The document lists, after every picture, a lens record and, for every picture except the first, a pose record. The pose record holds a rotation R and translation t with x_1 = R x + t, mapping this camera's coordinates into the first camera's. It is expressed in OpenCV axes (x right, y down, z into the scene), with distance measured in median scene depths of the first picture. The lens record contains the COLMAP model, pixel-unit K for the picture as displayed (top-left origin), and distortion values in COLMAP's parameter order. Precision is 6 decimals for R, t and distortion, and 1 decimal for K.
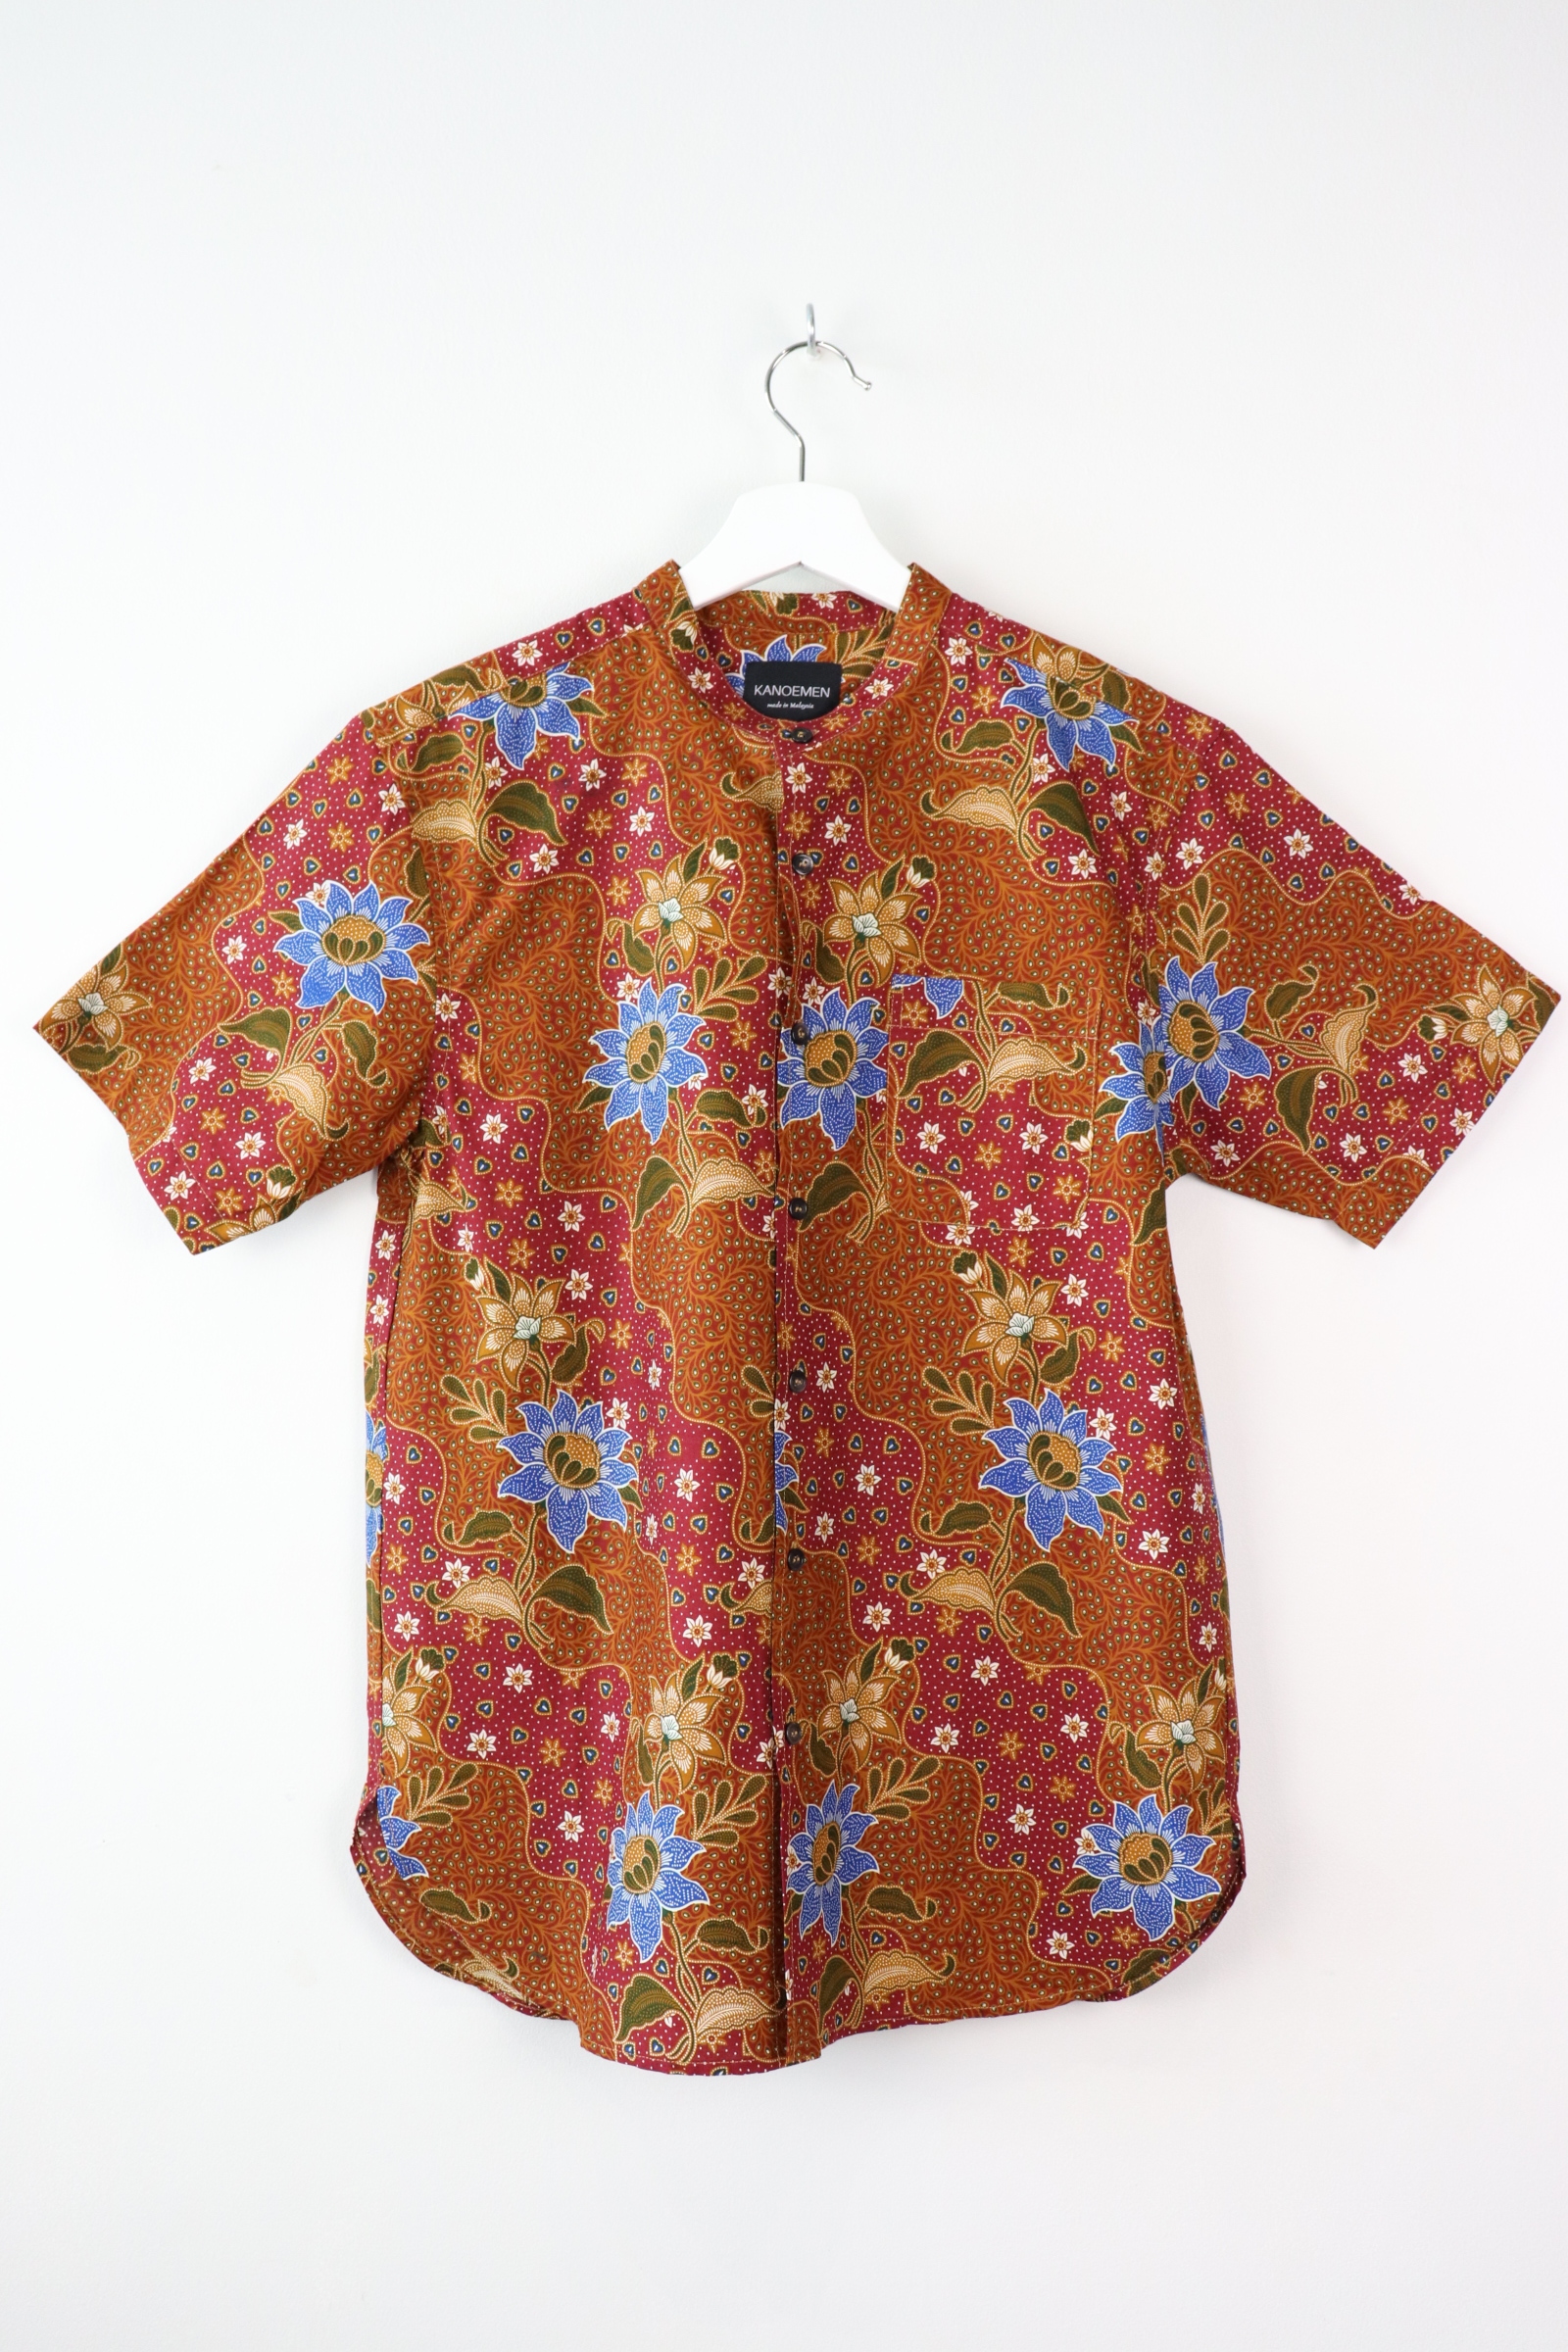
lens RADIAL K [[2212.6, 0, 781.7], [0, 2212.6, 1162.5], [0, 0, 1]] dist [-0.166775, 0.197159]
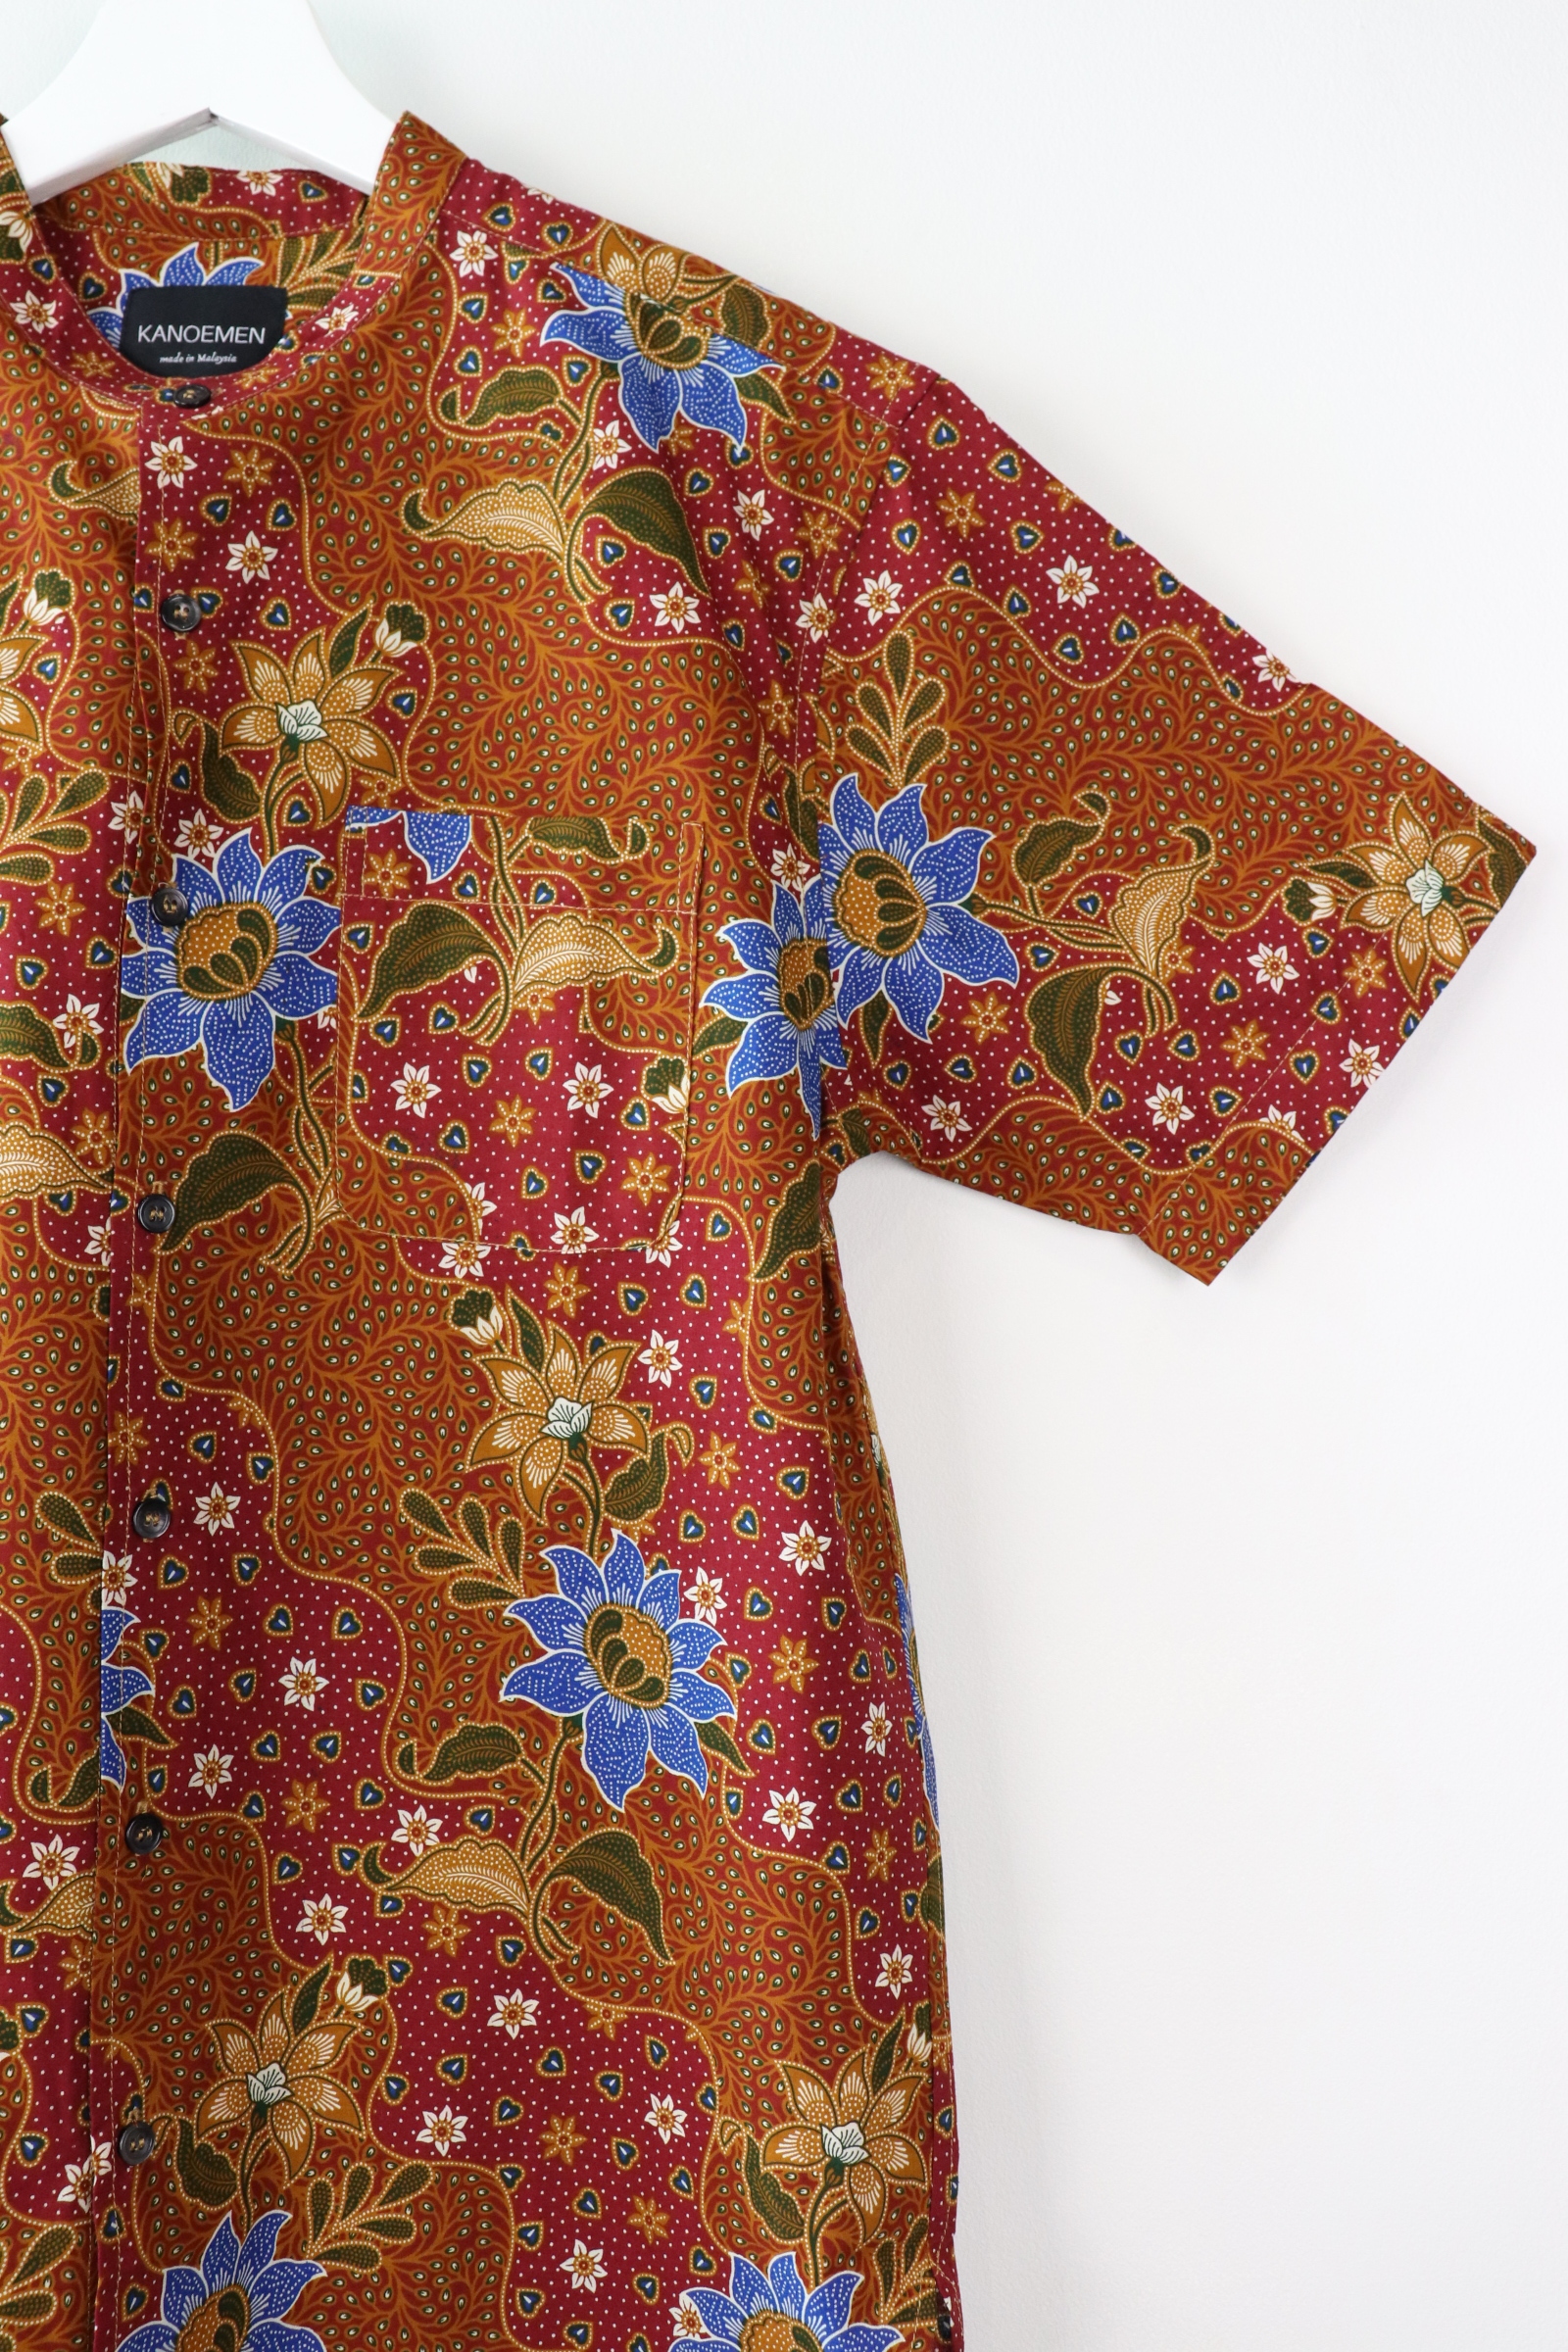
lens RADIAL K [[2212.6, 0, 781.7], [0, 2212.6, 1162.5], [0, 0, 1]] dist [-0.166775, 0.197159]
pose [[0.999858, 0.000551, -0.016850, 0.172827], [-0.000540, 1.000000, 0.000653, 0.007182], [0.016850, -0.000644, 0.999858, 0.431488]]
